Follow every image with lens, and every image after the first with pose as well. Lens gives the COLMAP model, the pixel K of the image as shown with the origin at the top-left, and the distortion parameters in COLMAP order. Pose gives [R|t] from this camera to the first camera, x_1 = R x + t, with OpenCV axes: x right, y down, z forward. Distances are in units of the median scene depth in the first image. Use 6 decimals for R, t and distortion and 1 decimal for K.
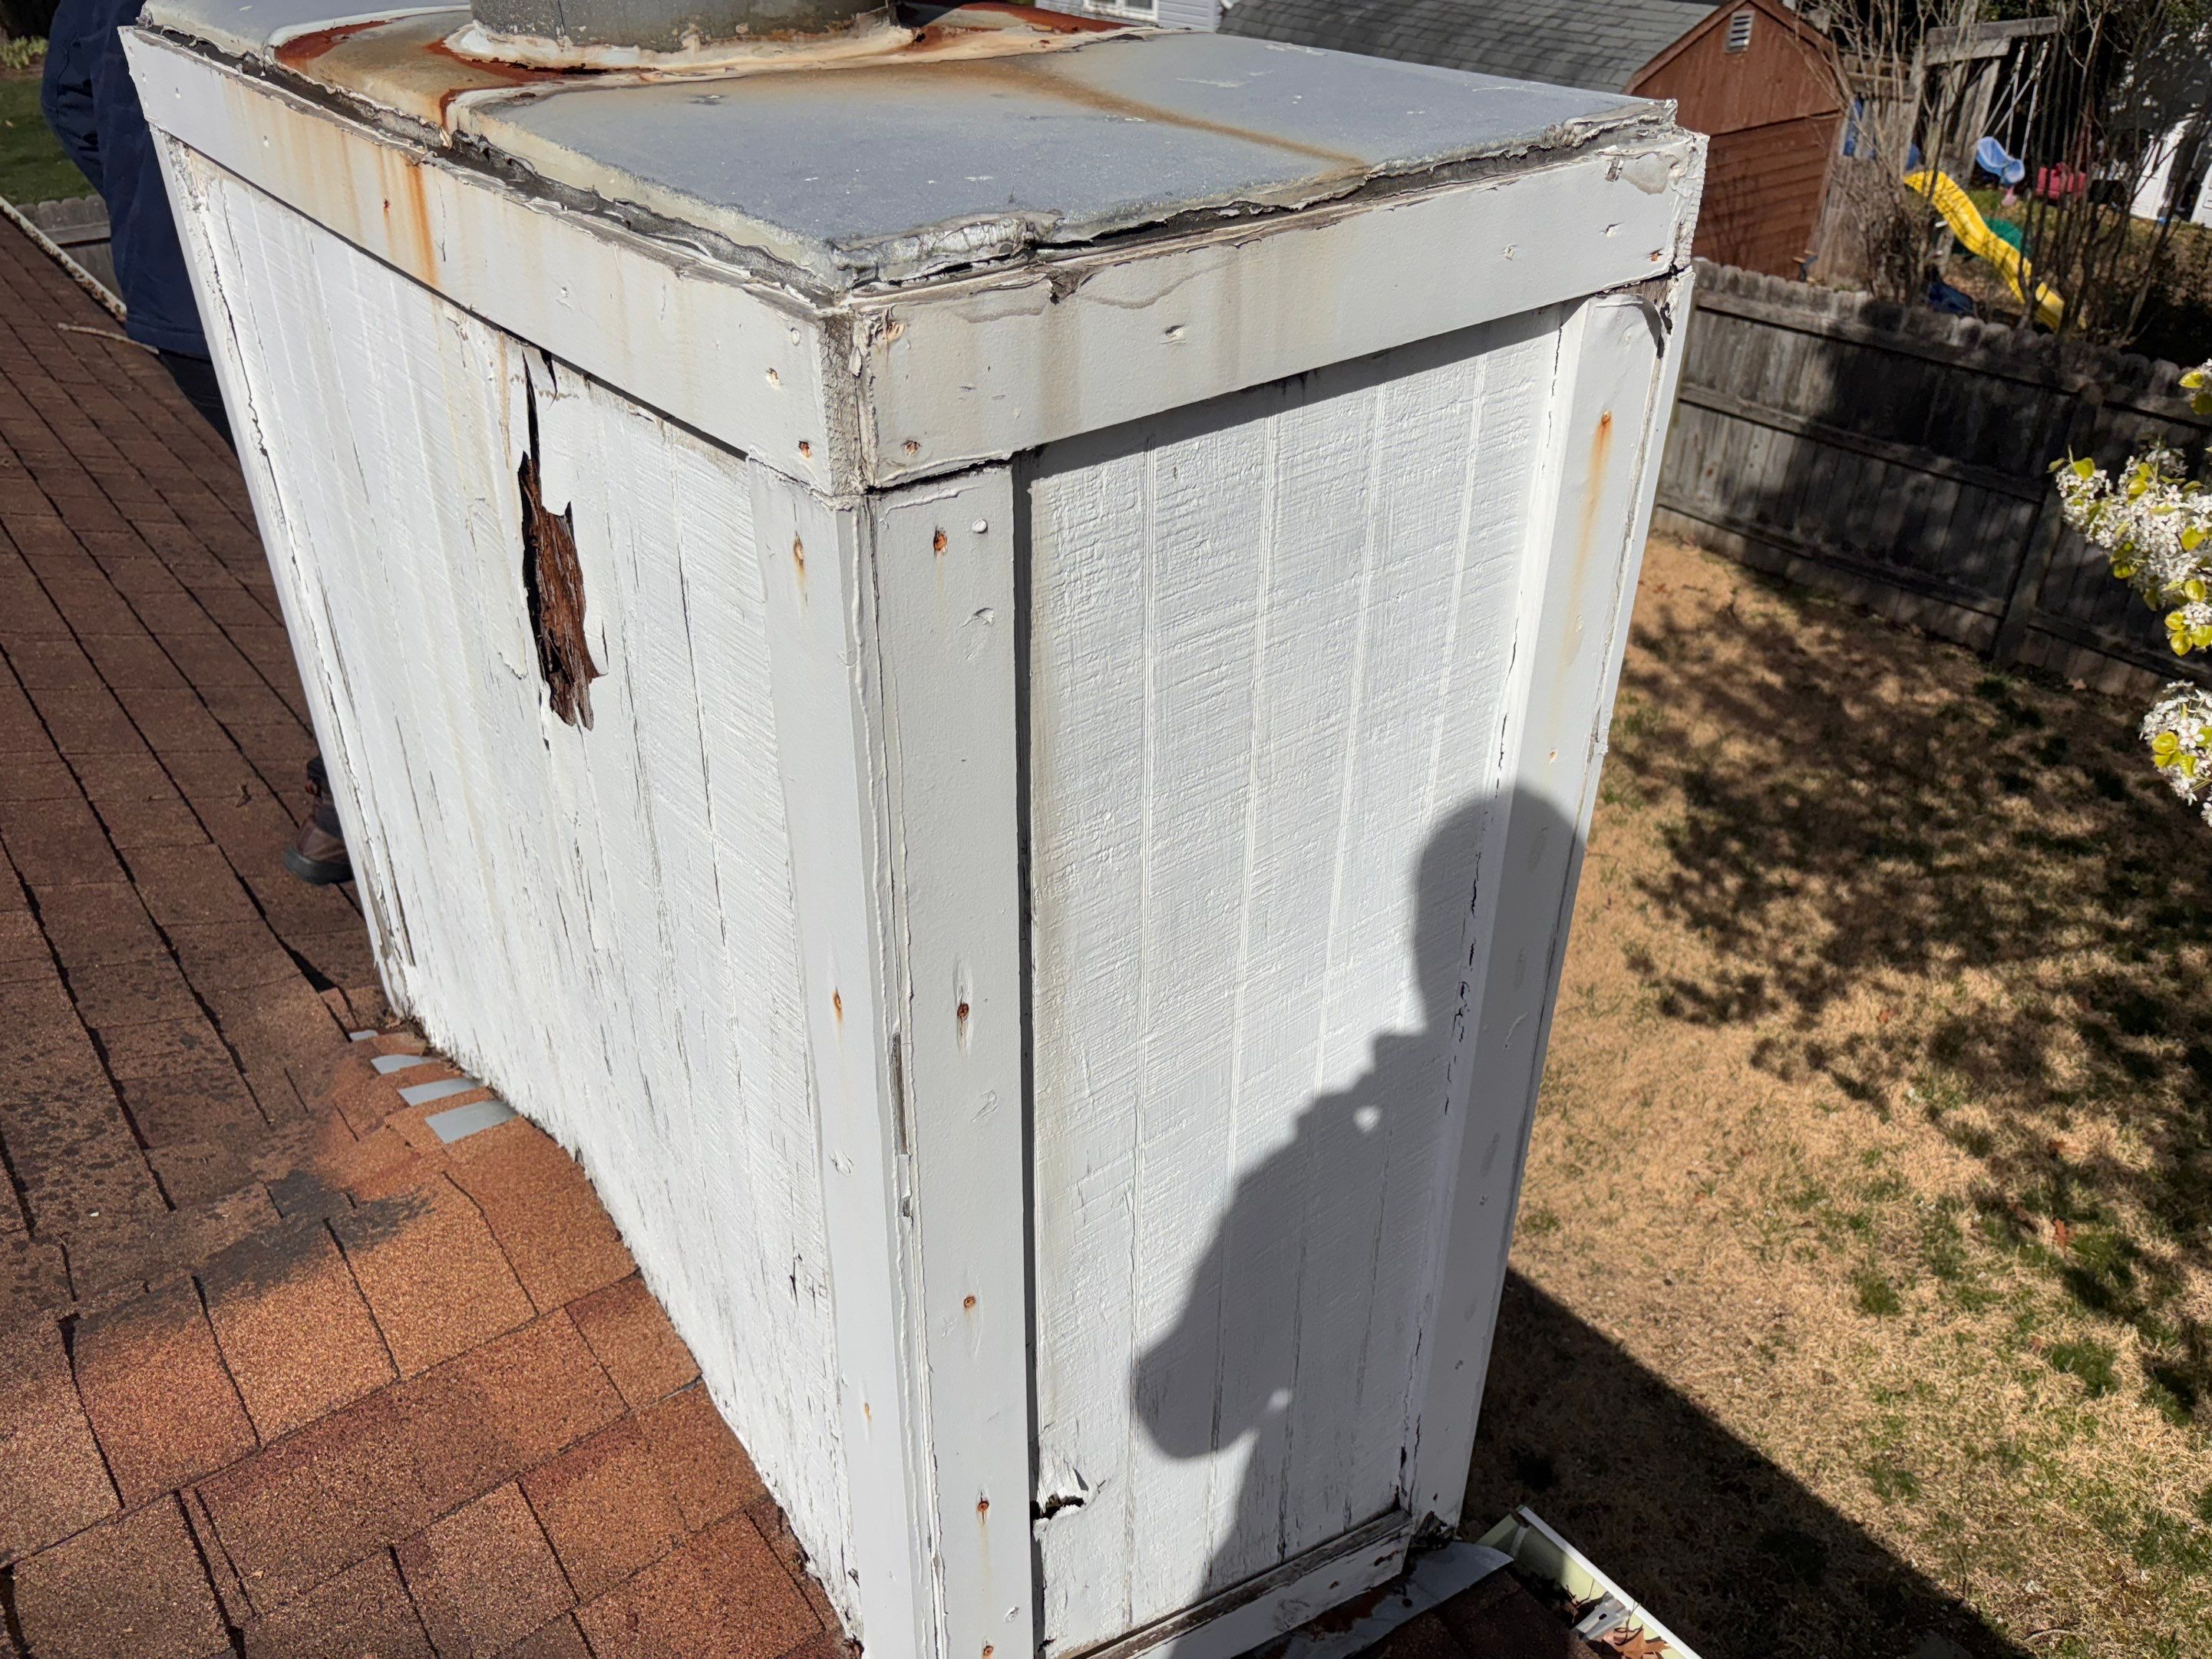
lens RADIAL K [[1701.0, 0, 1112.8], [0, 1701.0, 828.2], [0, 0, 1]] dist [0.112272, -0.148092]
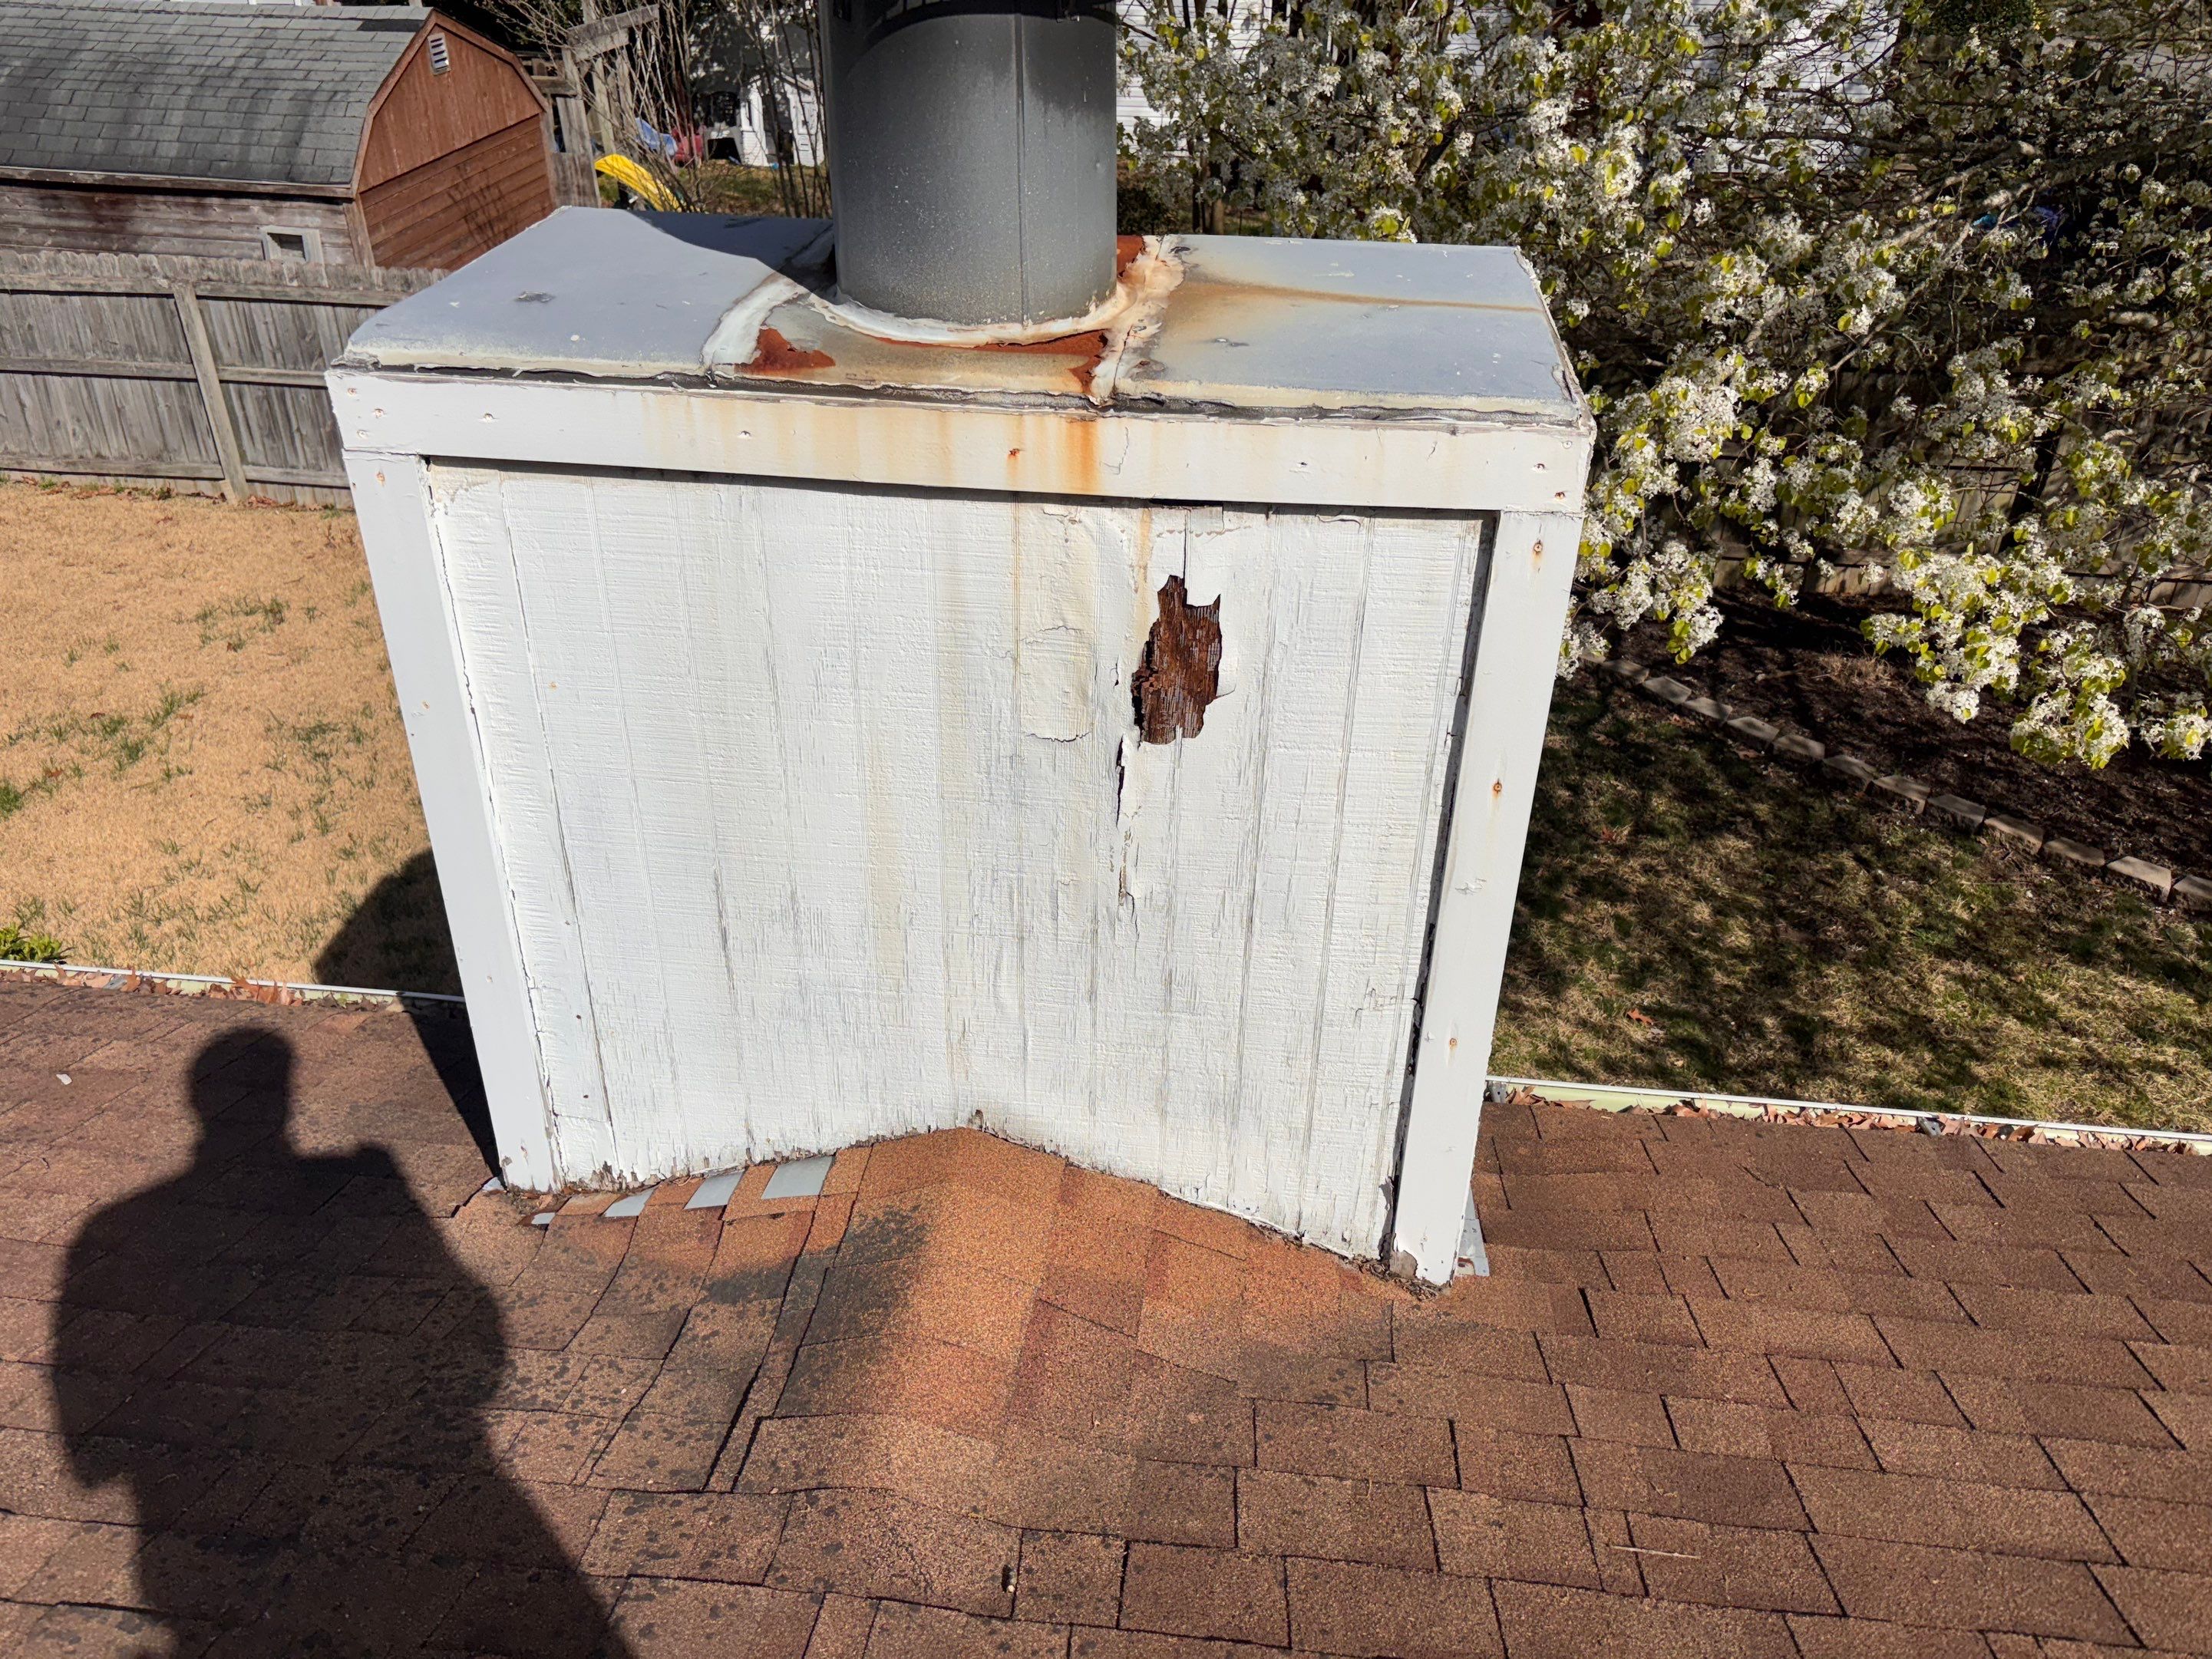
lens RADIAL K [[1701.0, 0, 1112.8], [0, 1701.0, 828.2], [0, 0, 1]] dist [0.112272, -0.148092]
pose [[0.694316, -0.376623, 0.613254, -0.874451], [0.365723, 0.918549, 0.150052, -0.158198], [-0.619816, 0.120097, 0.775503, -0.102942]]
